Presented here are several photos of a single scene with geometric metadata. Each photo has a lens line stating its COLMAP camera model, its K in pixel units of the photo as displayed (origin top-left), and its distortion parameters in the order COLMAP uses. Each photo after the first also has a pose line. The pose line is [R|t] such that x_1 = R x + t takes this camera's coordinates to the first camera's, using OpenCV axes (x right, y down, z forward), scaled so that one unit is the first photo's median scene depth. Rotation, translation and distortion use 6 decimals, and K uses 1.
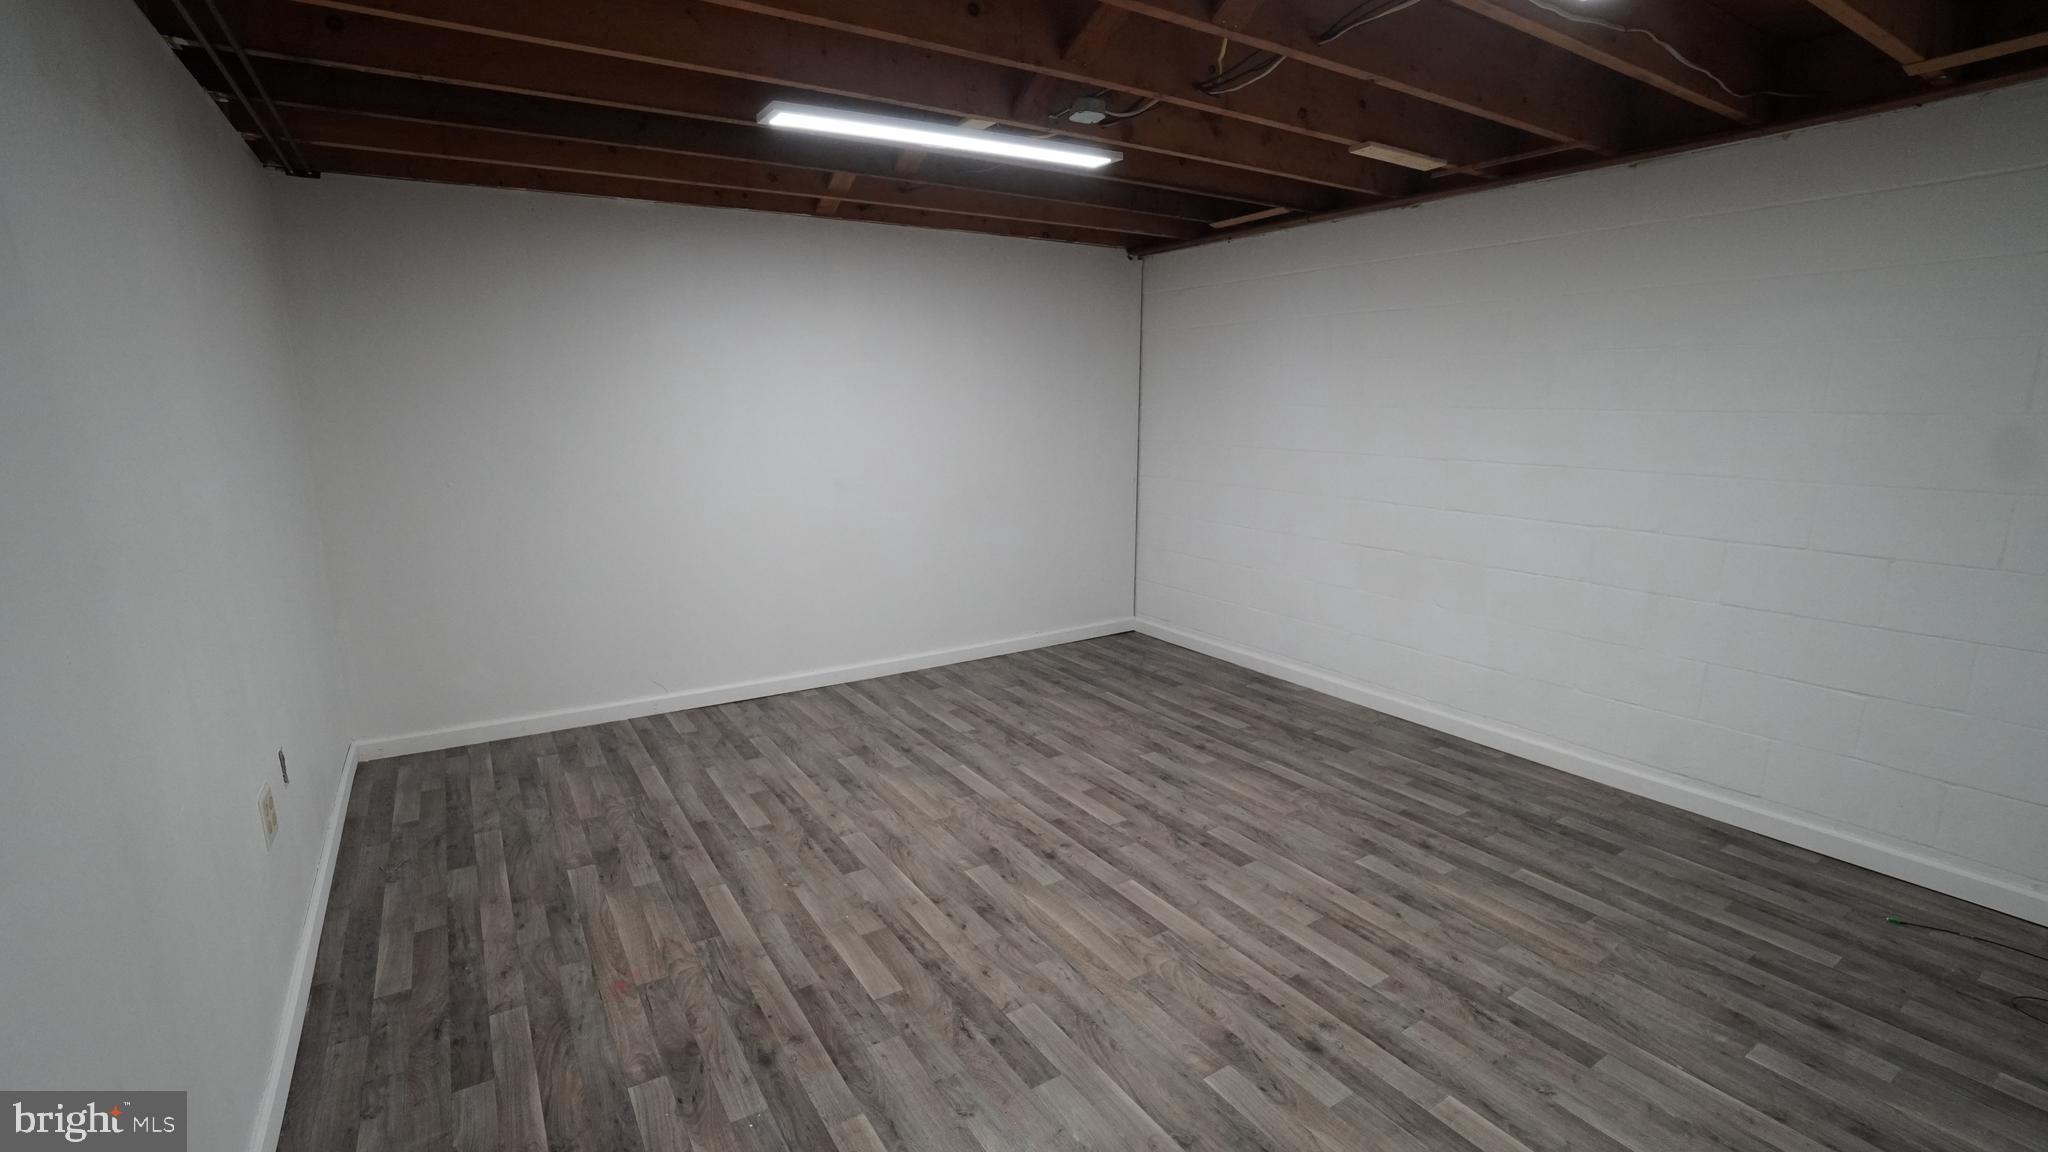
lens RADIAL K [[914.4, 0, 1024.4], [0, 914.4, 574.9], [0, 0, 1]] dist [-0.030166, 0.002883]
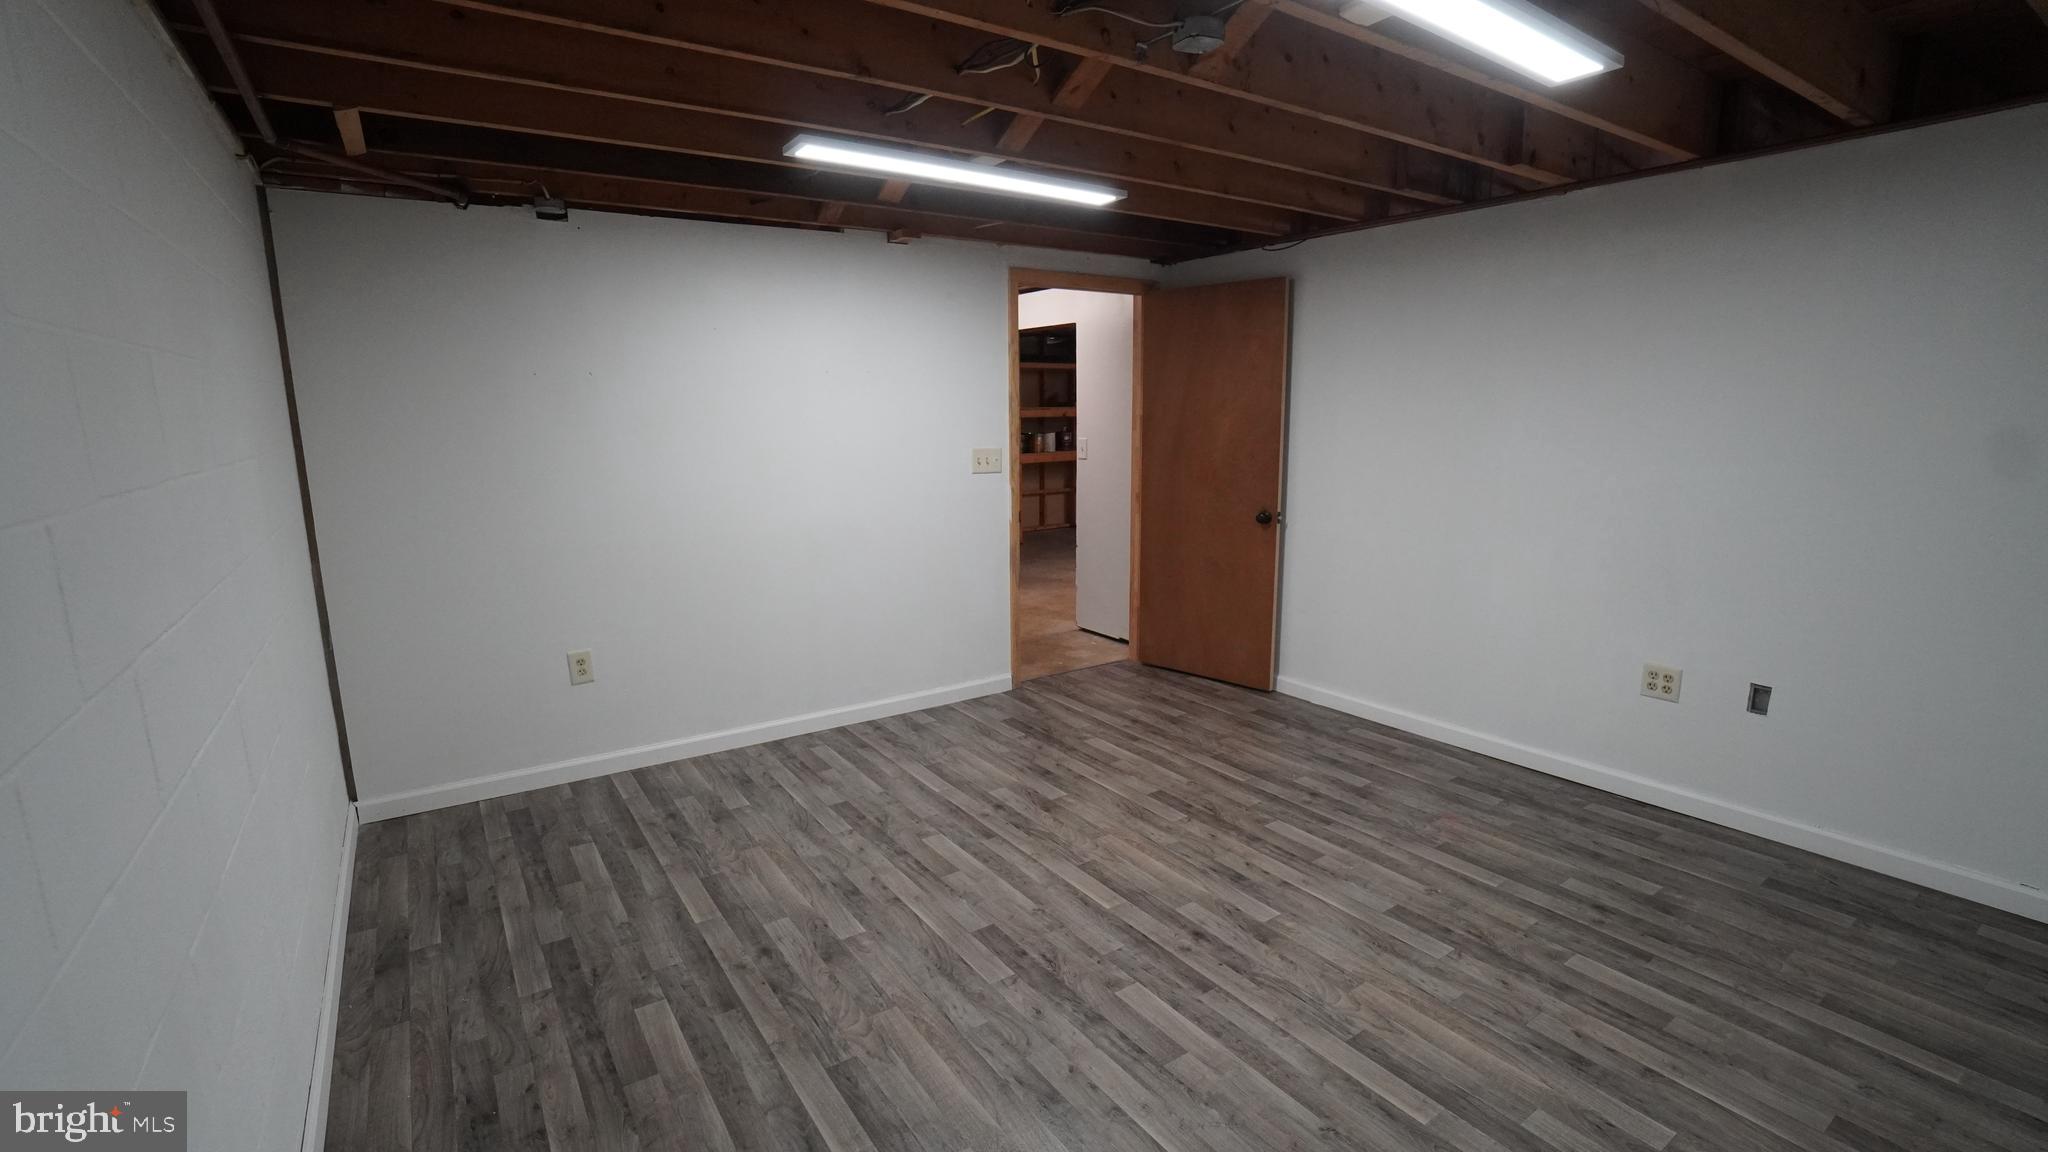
lens RADIAL K [[914.4, 0, 1025.6], [0, 914.4, 577.2], [0, 0, 1]] dist [-0.030166, 0.002883]
pose [[-0.999523, 0.013321, -0.027857, 0.236193], [0.002123, 0.929662, 0.368408, -0.377251], [0.030805, 0.368173, -0.929247, 1.831825]]
